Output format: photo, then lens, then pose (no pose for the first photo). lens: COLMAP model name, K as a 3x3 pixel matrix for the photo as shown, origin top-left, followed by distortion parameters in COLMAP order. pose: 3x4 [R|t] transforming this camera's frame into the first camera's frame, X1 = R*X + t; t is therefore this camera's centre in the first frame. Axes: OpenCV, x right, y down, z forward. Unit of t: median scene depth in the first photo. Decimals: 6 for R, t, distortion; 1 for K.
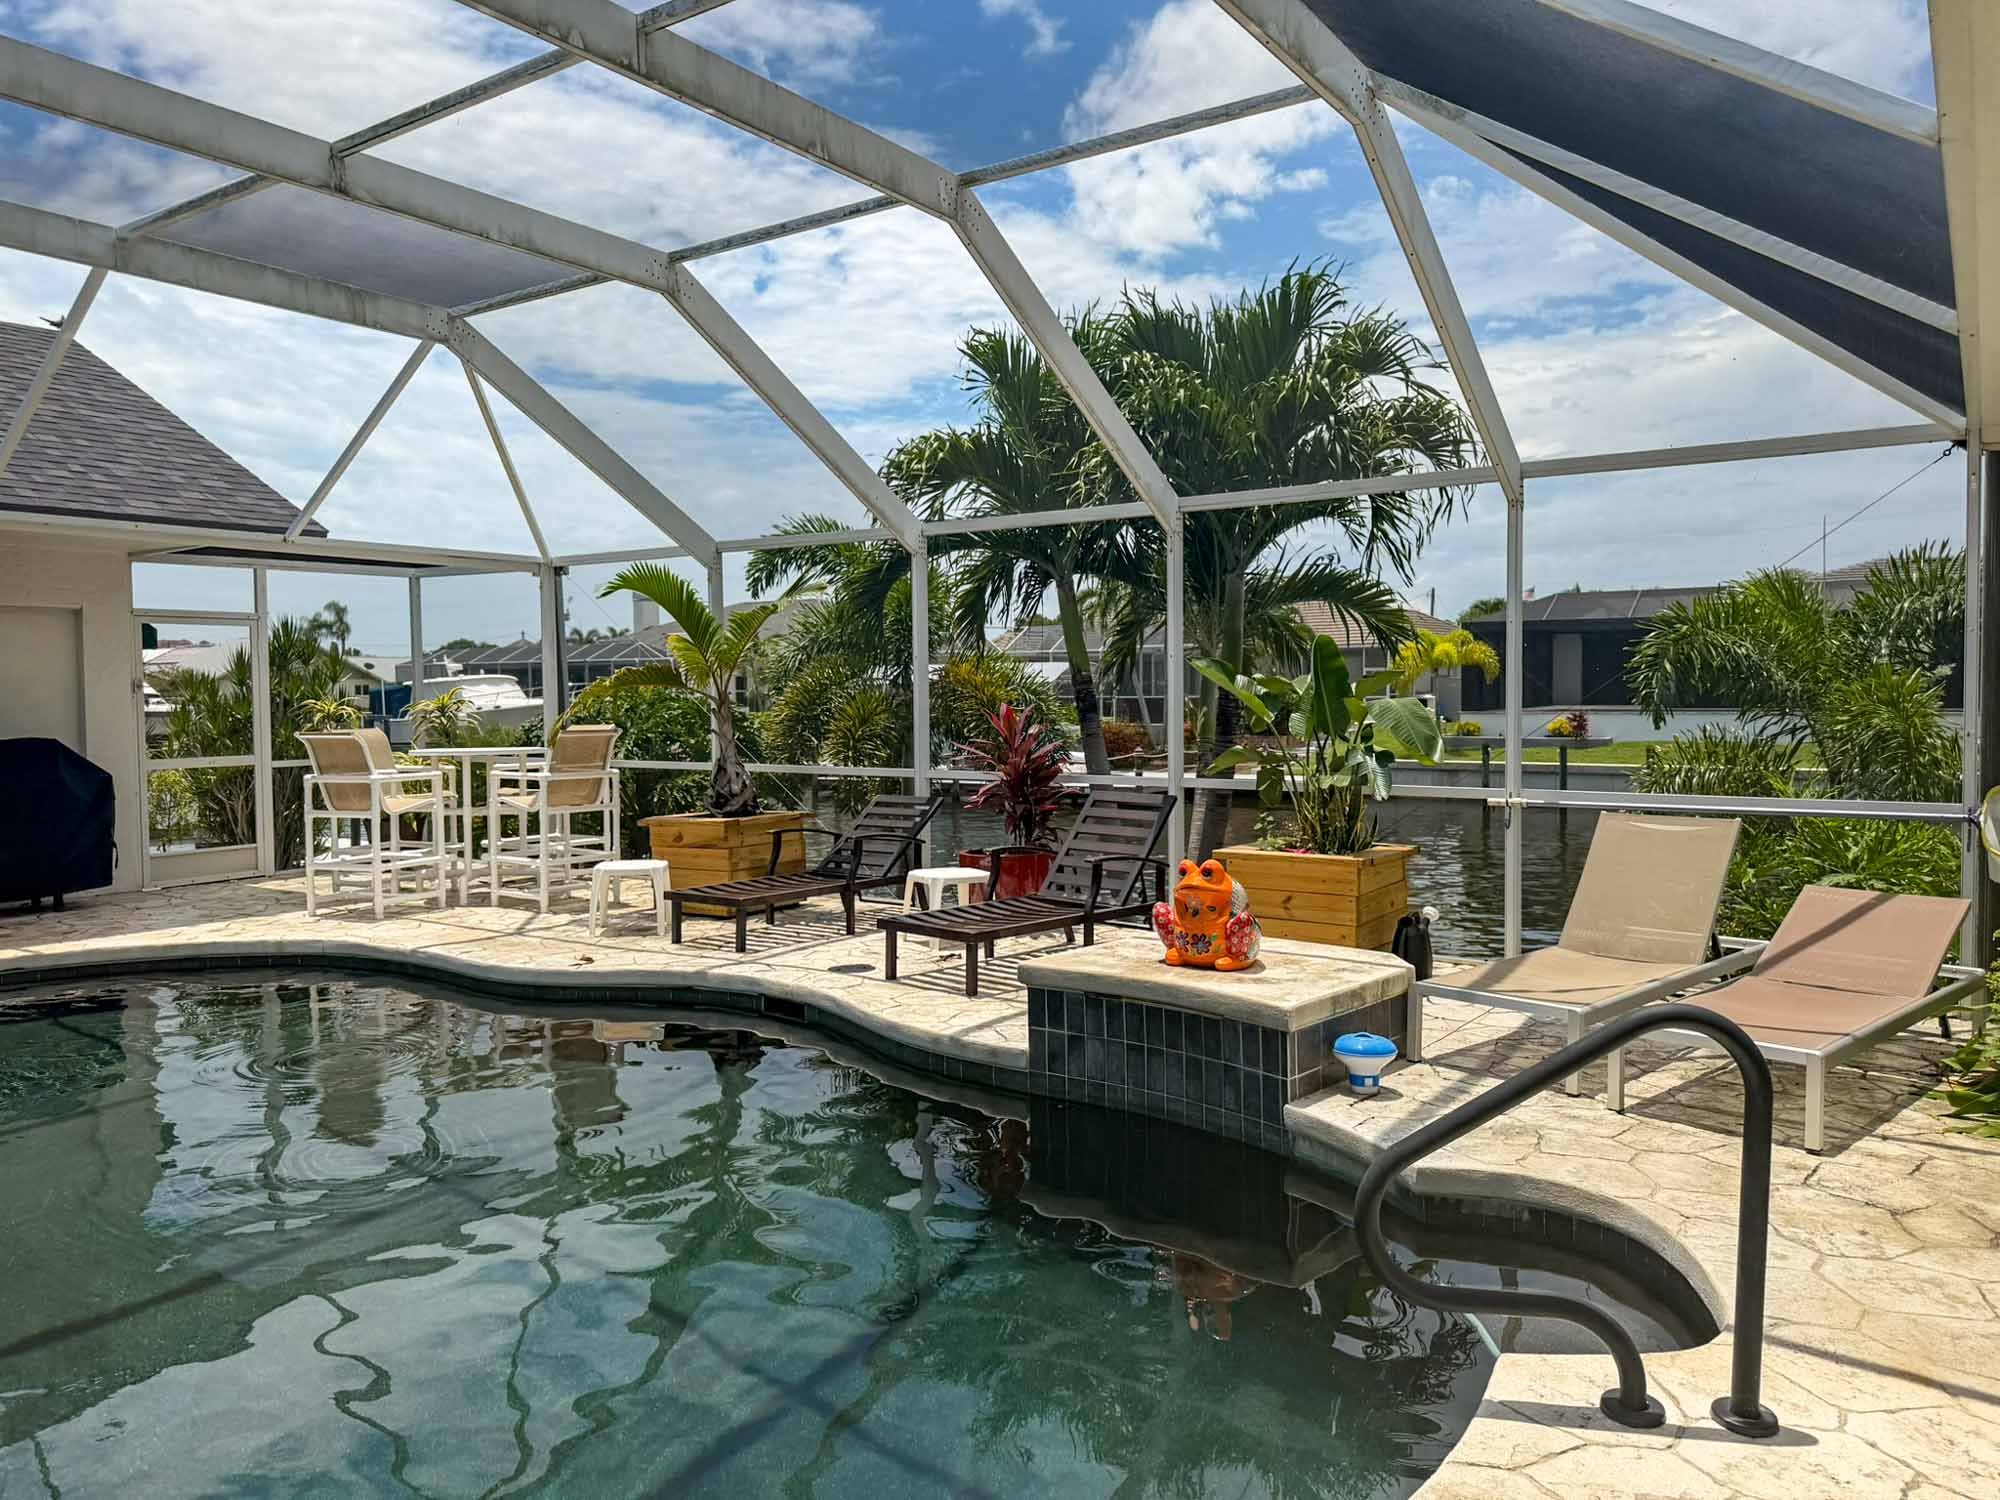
lens RADIAL K [[1413.4, 0, 997.3], [0, 1413.4, 744.9], [0, 0, 1]] dist [0.055335, -0.063815]
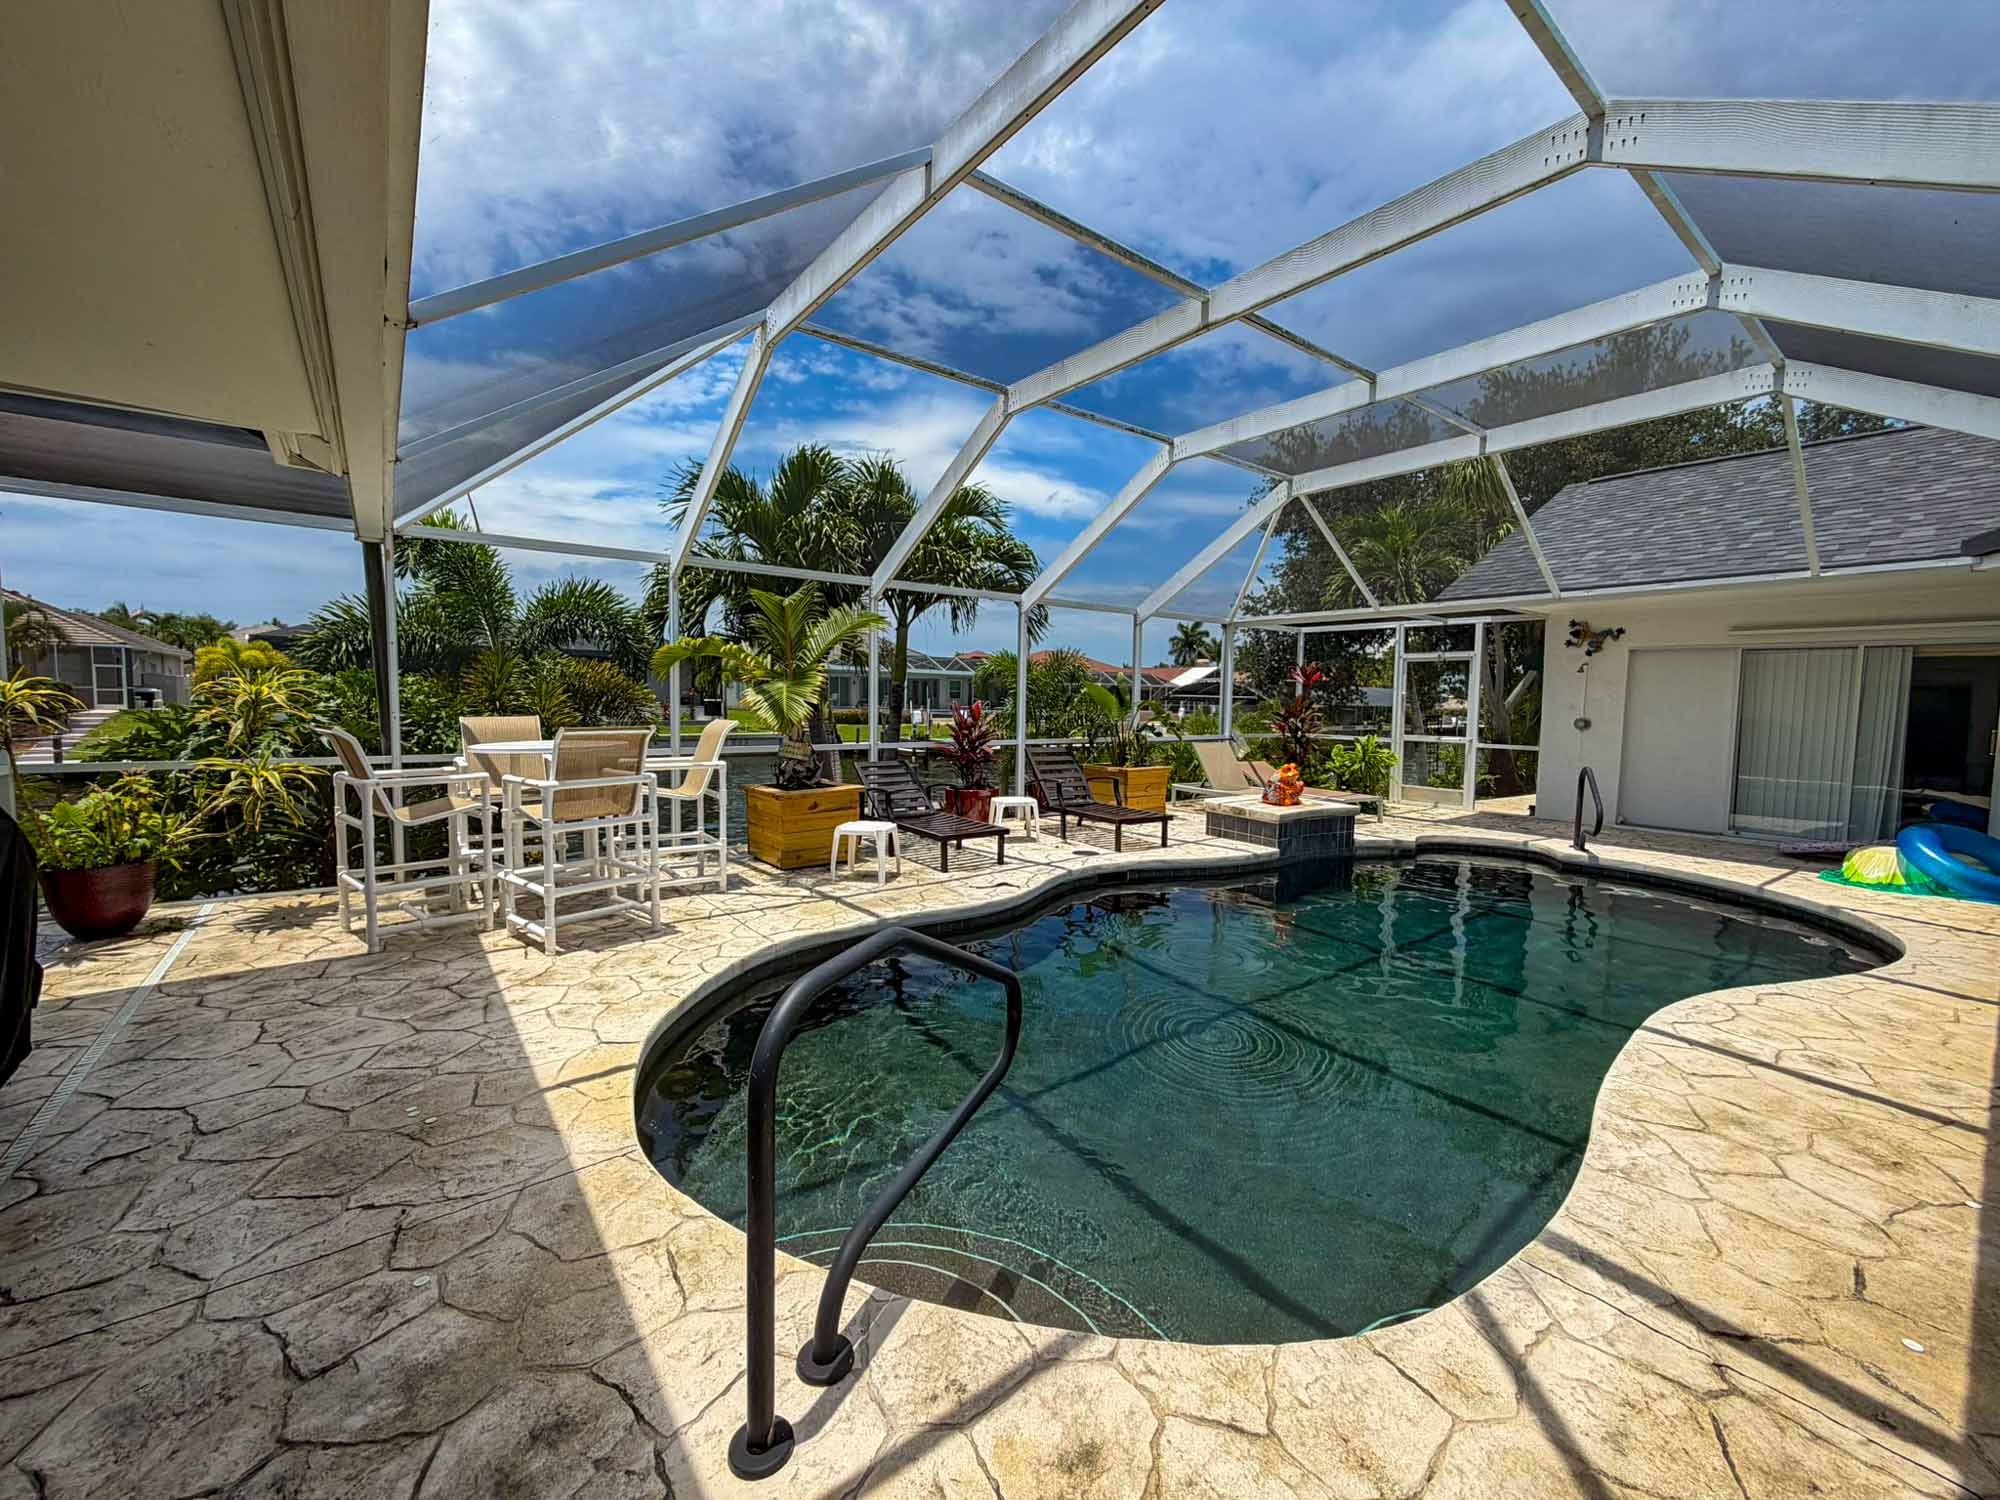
lens RADIAL K [[797.7, 0, 995.0], [0, 797.7, 746.5], [0, 0, 1]] dist [0.000803, 0.000225]
pose [[0.299595, -0.045015, 0.953004, -1.062270], [0.015083, 0.998985, 0.042445, -0.012923], [-0.953947, 0.001657, 0.299970, 0.807377]]
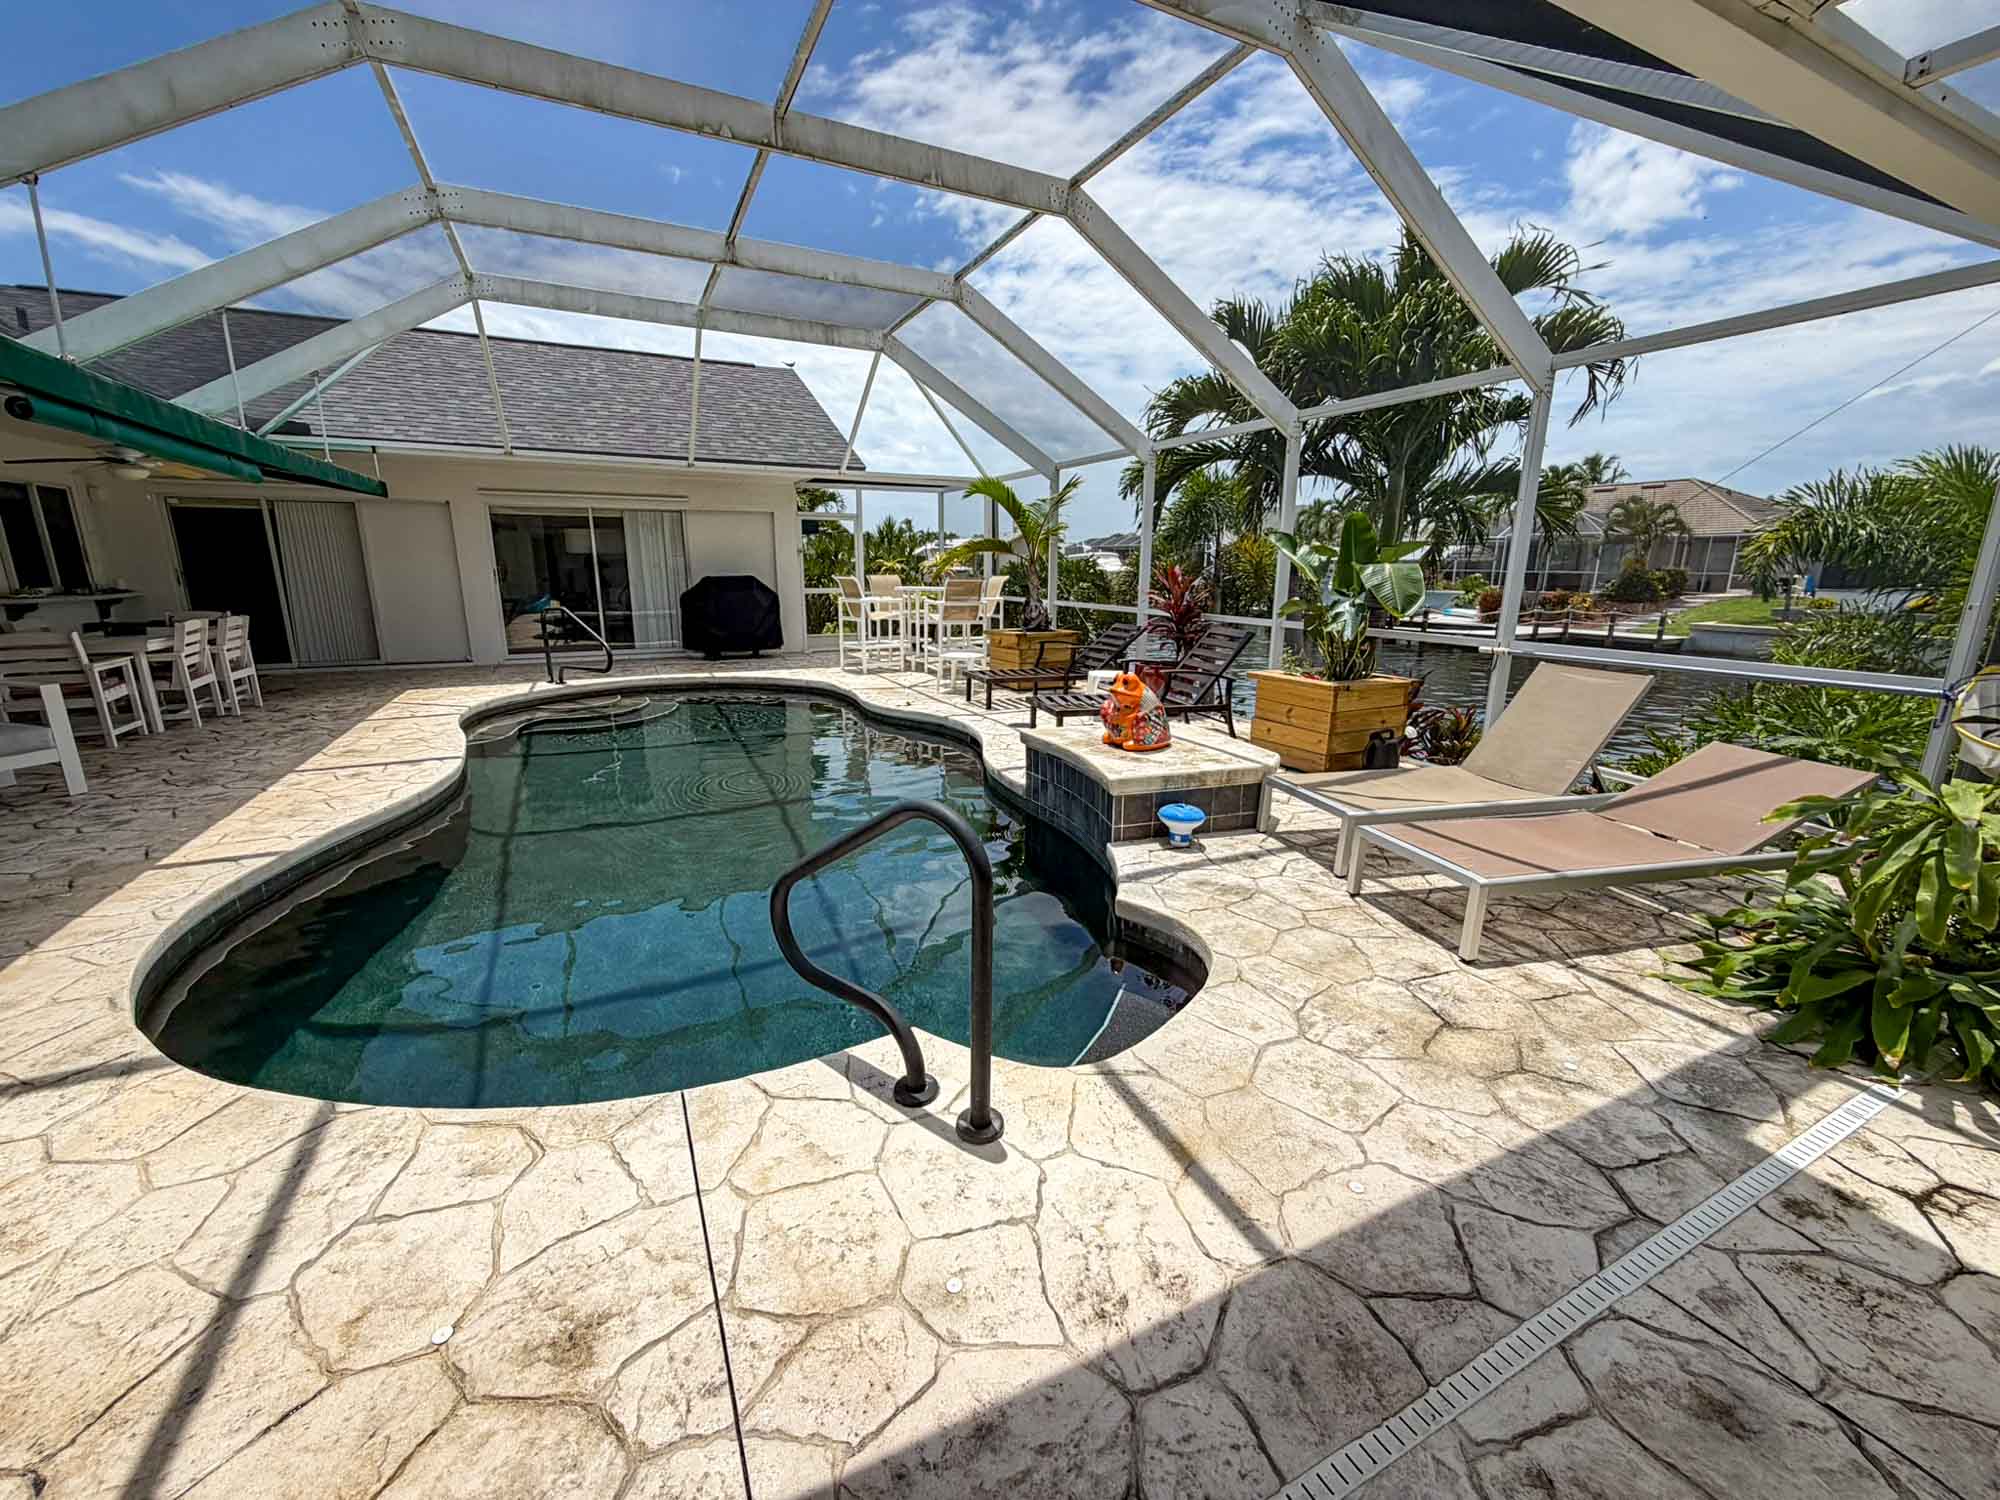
lens RADIAL K [[797.7, 0, 995.0], [0, 797.7, 746.5], [0, 0, 1]] dist [0.000803, 0.000225]
pose [[0.871346, 0.125140, -0.474444, 0.297087], [-0.035184, 0.980377, 0.193968, 0.001718], [0.489407, -0.152320, 0.858650, 0.162291]]
